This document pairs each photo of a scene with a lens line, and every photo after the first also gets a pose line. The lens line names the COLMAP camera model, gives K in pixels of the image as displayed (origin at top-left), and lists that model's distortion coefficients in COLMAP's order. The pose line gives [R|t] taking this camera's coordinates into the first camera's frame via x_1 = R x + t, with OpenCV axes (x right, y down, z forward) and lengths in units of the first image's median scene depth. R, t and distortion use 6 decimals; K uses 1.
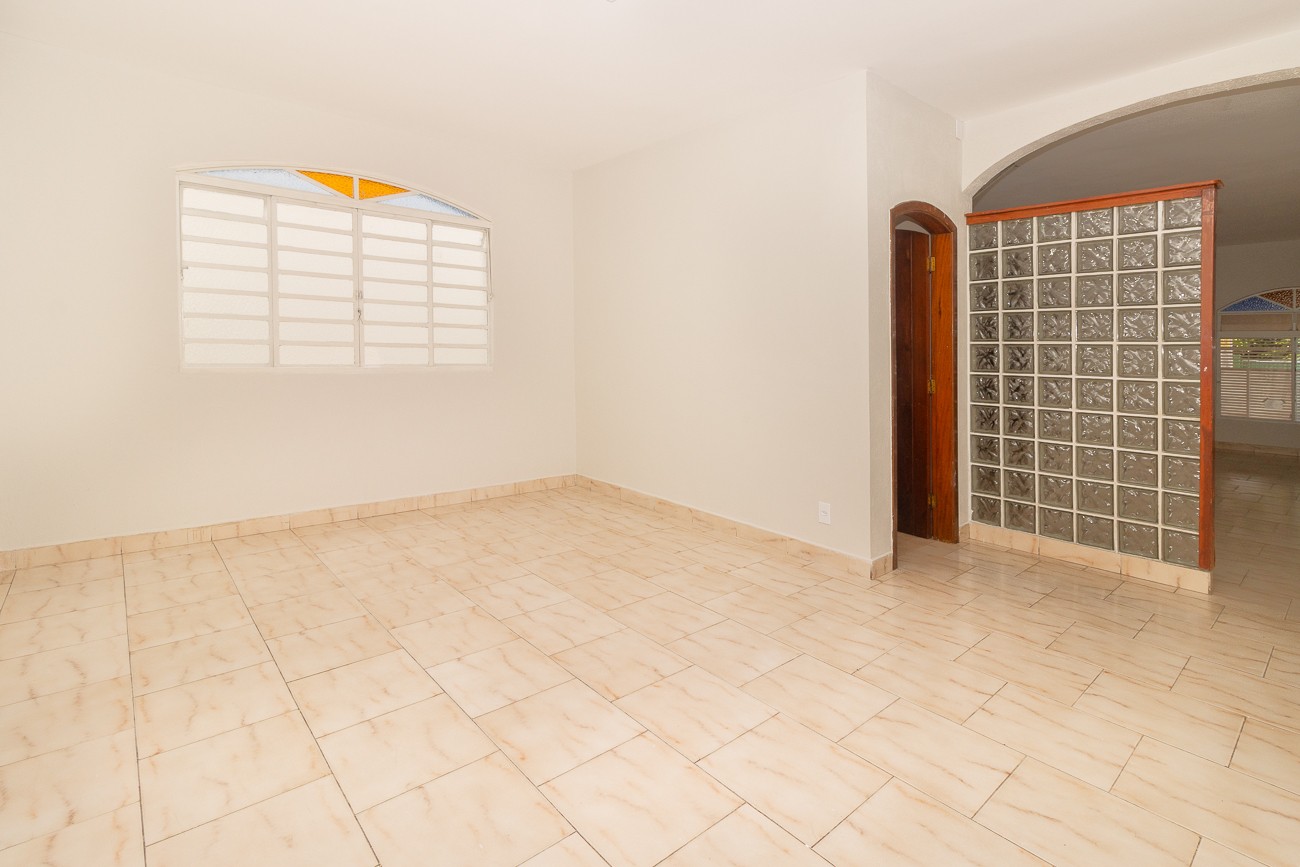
lens RADIAL K [[627.8, 0, 651.1], [0, 627.8, 407.4], [0, 0, 1]] dist [0.001746, 0.000188]
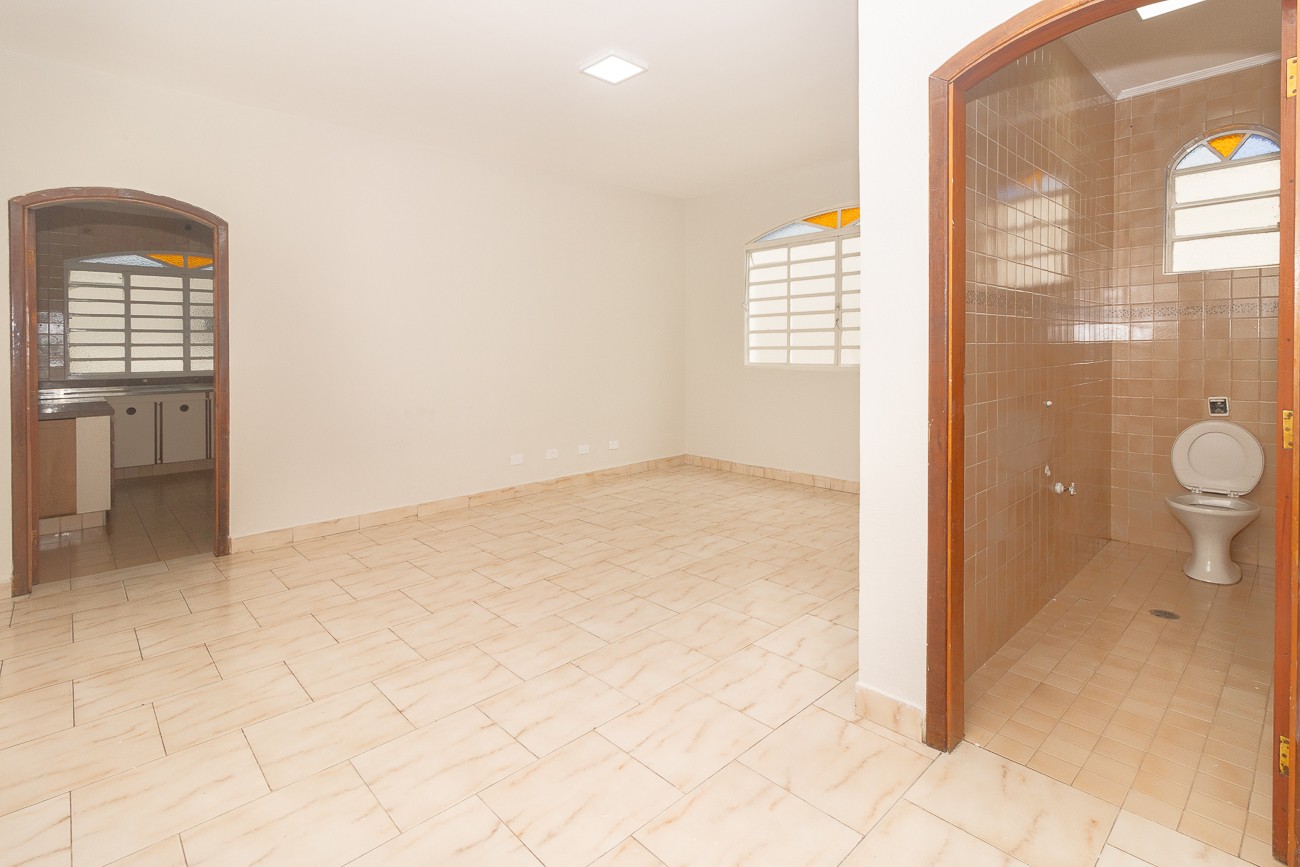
lens RADIAL K [[610.7, 0, 647.1], [0, 610.7, 424.1], [0, 0, 1]] dist [0.004166, 0.001736]
pose [[0.040723, 0.100236, -0.994130, 0.799583], [-0.077790, 0.992253, 0.096860, -0.043629], [0.996138, 0.073388, 0.048205, 0.655187]]
